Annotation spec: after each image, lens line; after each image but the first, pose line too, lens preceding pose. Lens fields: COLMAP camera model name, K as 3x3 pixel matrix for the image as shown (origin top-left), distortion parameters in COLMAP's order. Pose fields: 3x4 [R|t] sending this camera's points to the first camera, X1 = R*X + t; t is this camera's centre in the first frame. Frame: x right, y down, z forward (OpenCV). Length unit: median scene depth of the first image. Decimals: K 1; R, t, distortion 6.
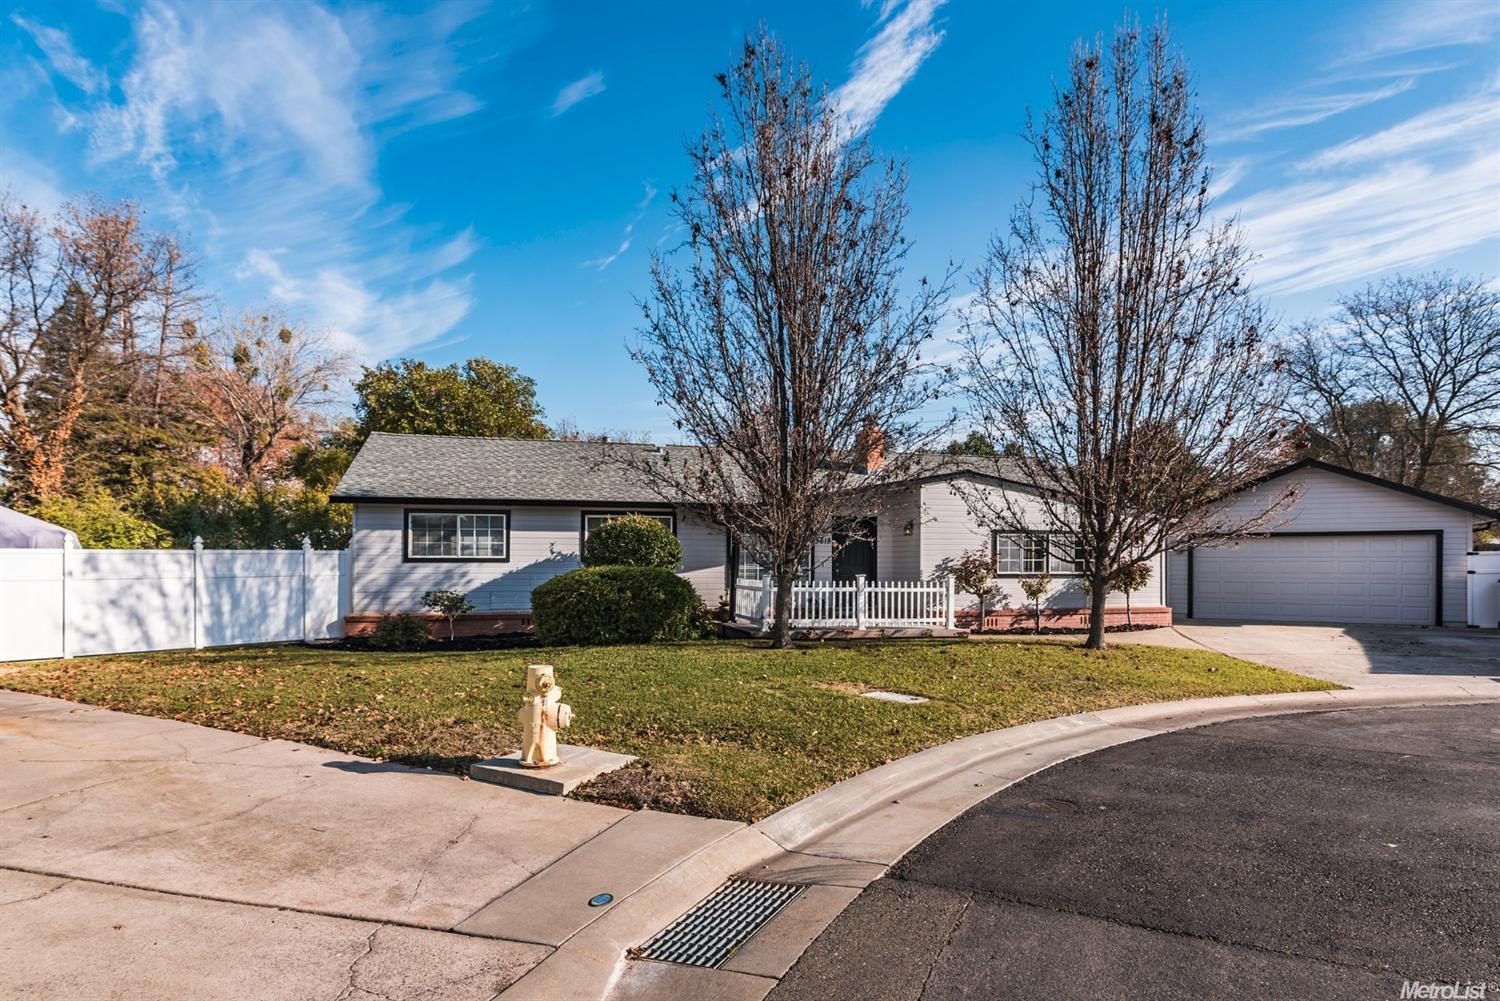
lens RADIAL K [[770.4, 0, 725.8], [0, 770.4, 494.7], [0, 0, 1]] dist [0.002068, -0.000451]
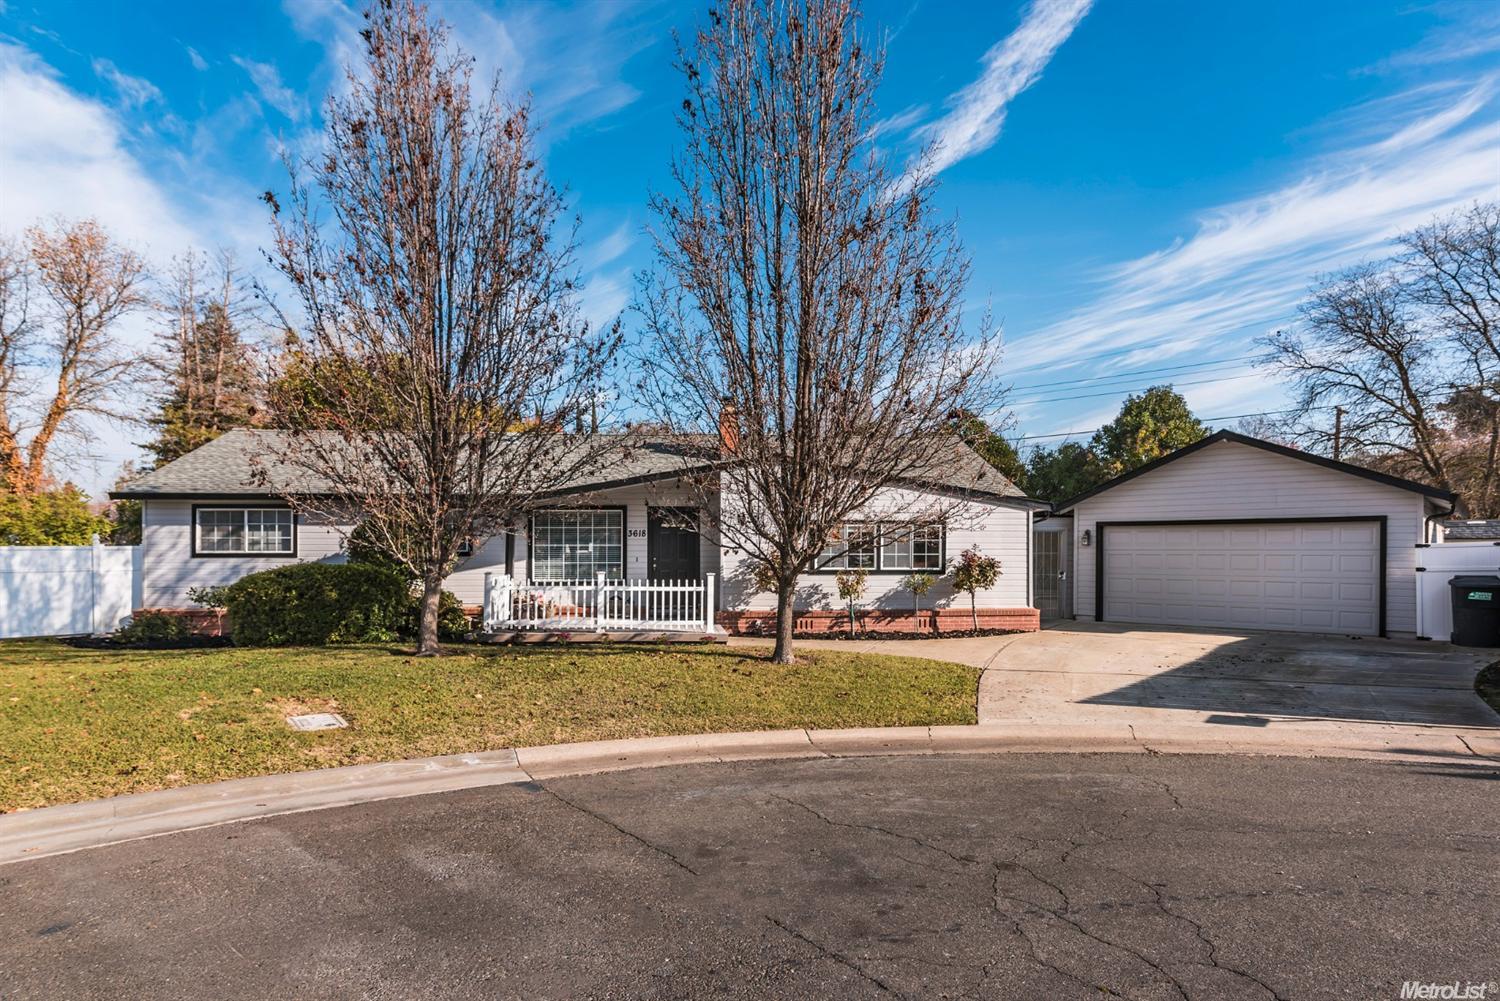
lens RADIAL K [[775.3, 0, 749.1], [0, 775.3, 527.1], [0, 0, 1]] dist [0.002639, -0.001002]
pose [[0.986070, -0.006689, -0.166199, 0.466984], [0.016190, 0.998306, 0.055875, 0.003683], [0.165544, -0.057787, 0.984508, 0.131255]]
